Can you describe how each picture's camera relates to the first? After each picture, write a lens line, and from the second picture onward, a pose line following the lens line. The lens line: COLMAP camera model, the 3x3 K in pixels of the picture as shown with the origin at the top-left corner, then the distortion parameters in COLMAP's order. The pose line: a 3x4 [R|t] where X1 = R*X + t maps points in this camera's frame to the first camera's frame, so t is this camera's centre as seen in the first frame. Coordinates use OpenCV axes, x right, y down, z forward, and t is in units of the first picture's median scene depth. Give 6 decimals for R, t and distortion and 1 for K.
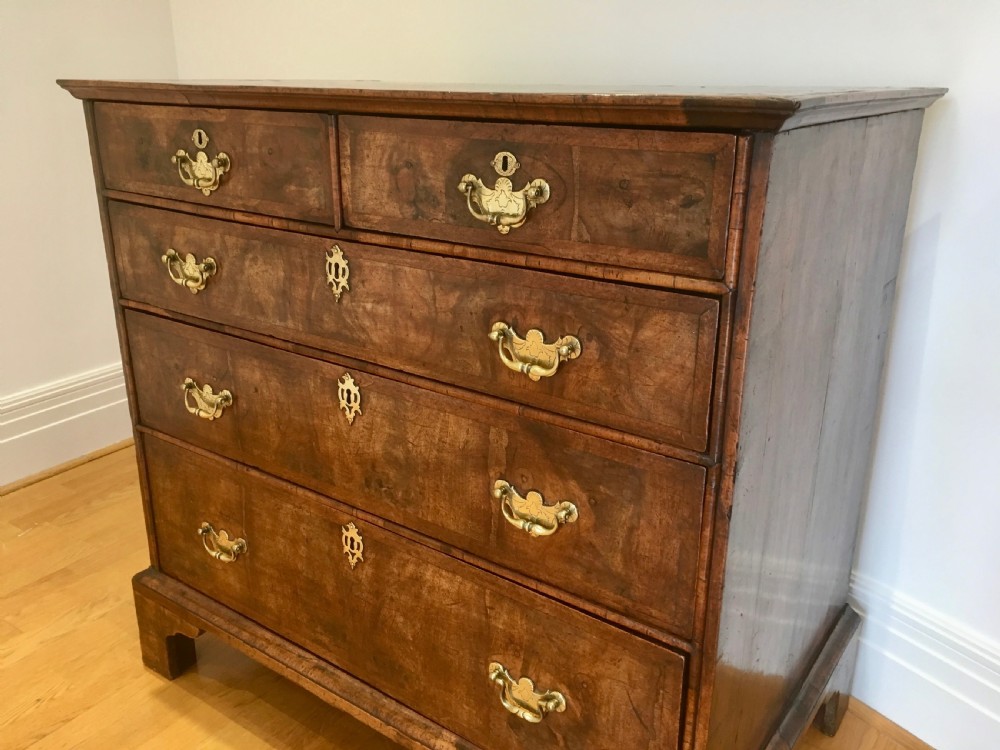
lens RADIAL K [[845.2, 0, 499.1], [0, 845.2, 371.1], [0, 0, 1]] dist [0.079921, -0.099805]
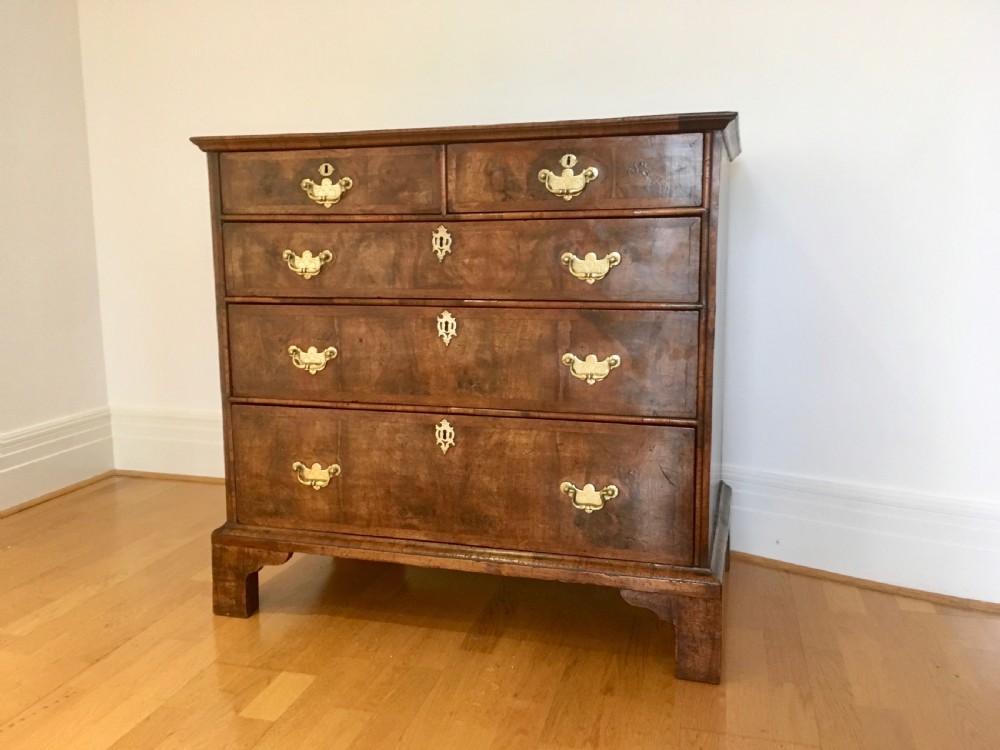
lens RADIAL K [[842.9, 0, 505.3], [0, 842.9, 374.2], [0, 0, 1]] dist [0.037658, 0.000223]
pose [[0.942676, -0.058006, 0.328628, -0.584684], [0.121211, 0.977036, -0.175238, 0.394733], [-0.310917, 0.205026, 0.928060, -0.423586]]
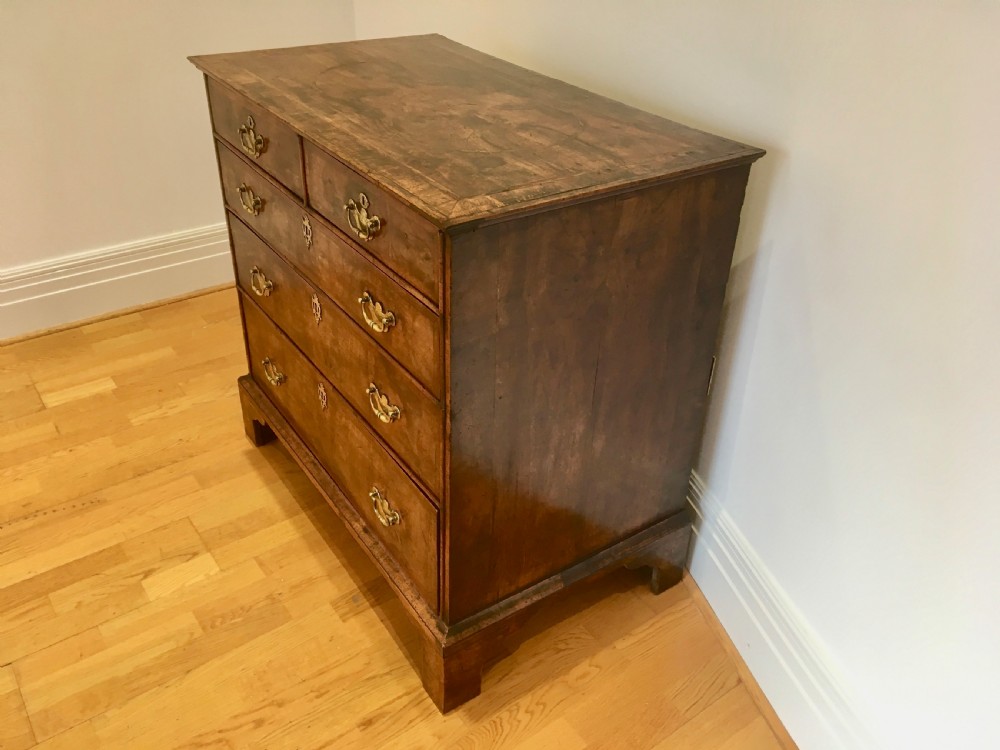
lens RADIAL K [[845.2, 0, 499.1], [0, 845.2, 371.1], [0, 0, 1]] dist [0.079921, -0.099805]
pose [[0.939794, 0.203563, -0.274500, 0.598125], [-0.138331, 0.961085, 0.239124, -0.280456], [0.312494, -0.186756, 0.931380, -0.377698]]
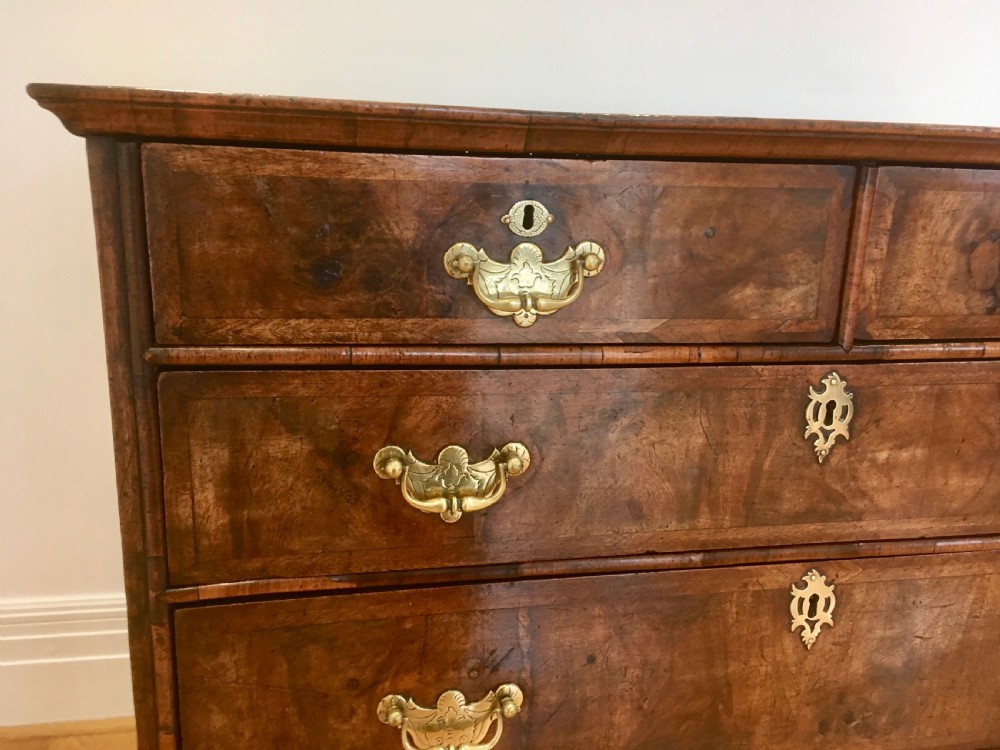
lens RADIAL K [[845.2, 0, 499.1], [0, 845.2, 371.1], [0, 0, 1]] dist [0.079921, -0.099805]
pose [[0.682158, -0.168936, 0.711422, -0.763088], [0.214750, 0.976325, 0.025924, -0.207716], [-0.698958, 0.135093, 0.702287, 0.698125]]
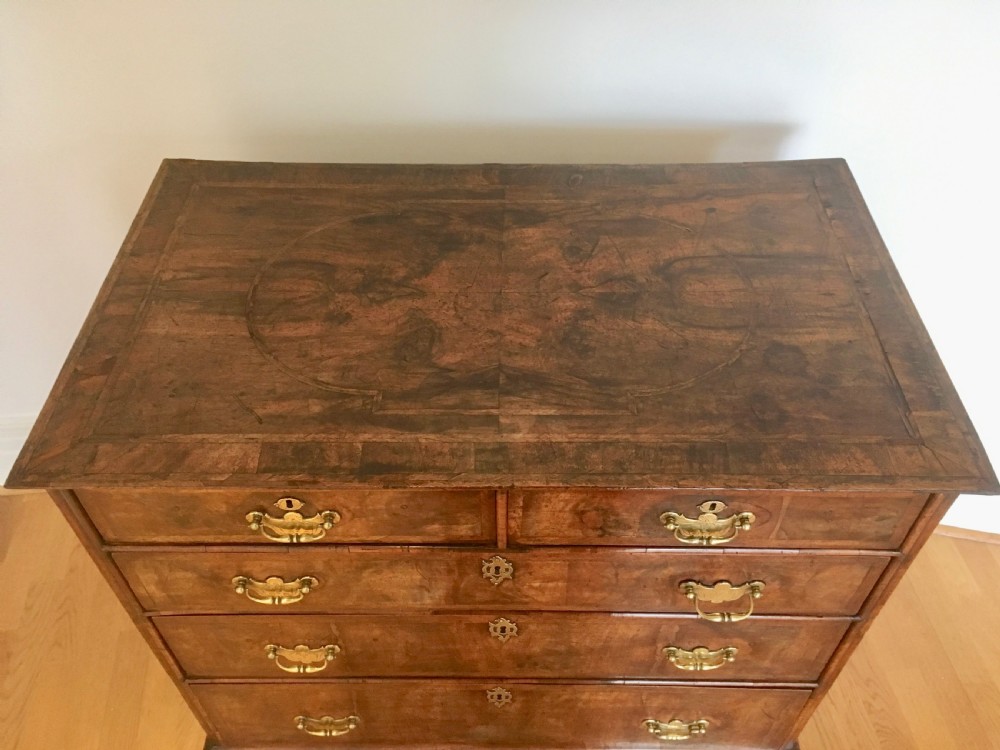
lens RADIAL K [[855.2, 0, 496.0], [0, 855.2, 370.5], [0, 0, 1]] dist [0.046736, 0.002266]
pose [[0.818531, -0.424927, 0.386581, -0.476521], [0.198732, 0.840849, 0.503466, -0.823030], [-0.538993, -0.335276, 0.772707, 0.257226]]
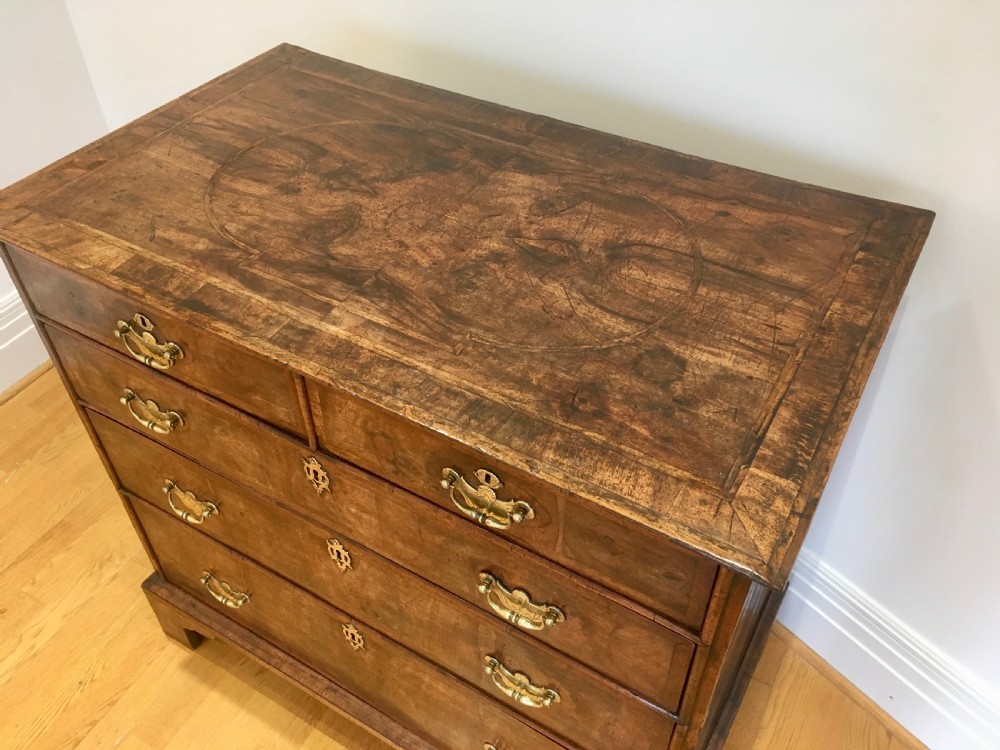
lens RADIAL K [[845.2, 0, 499.1], [0, 845.2, 371.1], [0, 0, 1]] dist [0.079921, -0.099805]
pose [[0.996326, -0.066390, 0.054094, -0.020215], [0.038849, 0.913319, 0.405388, -0.606178], [-0.076319, -0.401797, 0.912543, 0.109110]]
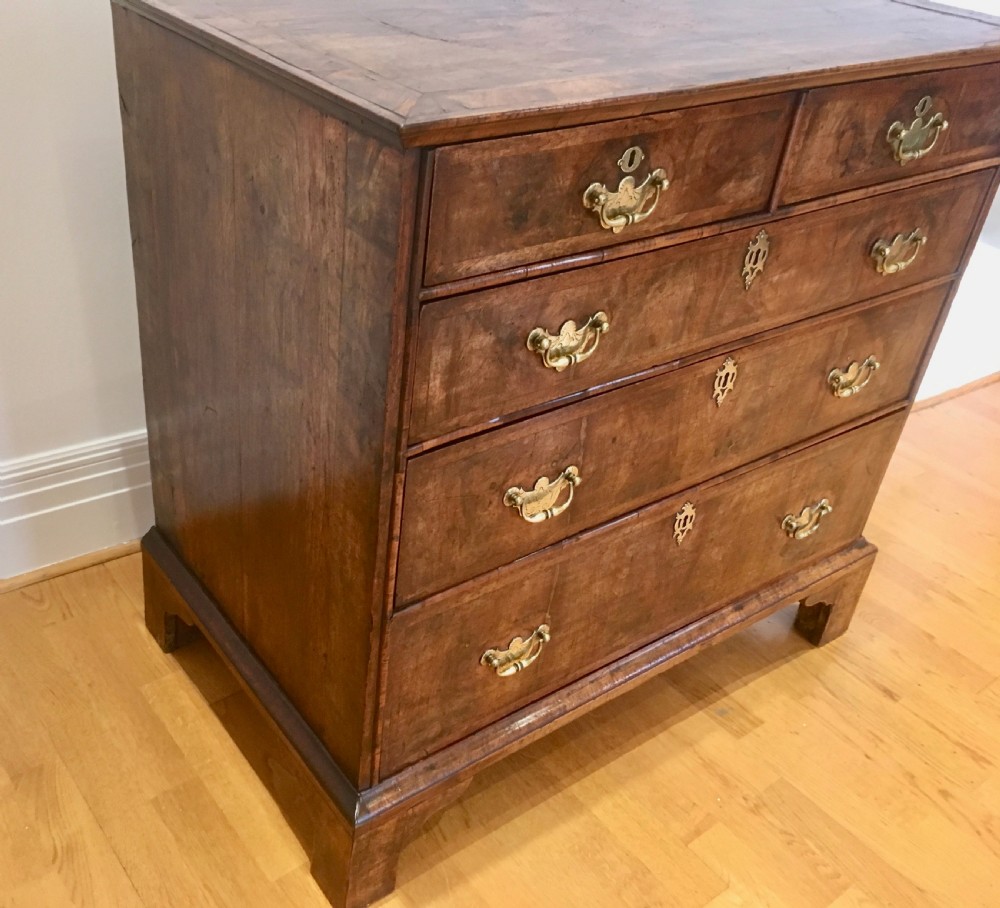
lens RADIAL K [[1028.0, 0, 396.5], [0, 1028.0, 452.4], [0, 0, 1]] dist [0.088343, -0.113762]
pose [[0.336001, -0.501169, 0.797454, -1.292542], [0.248040, 0.863875, 0.438402, -0.511677], [-0.908614, 0.050497, 0.414573, 0.861496]]
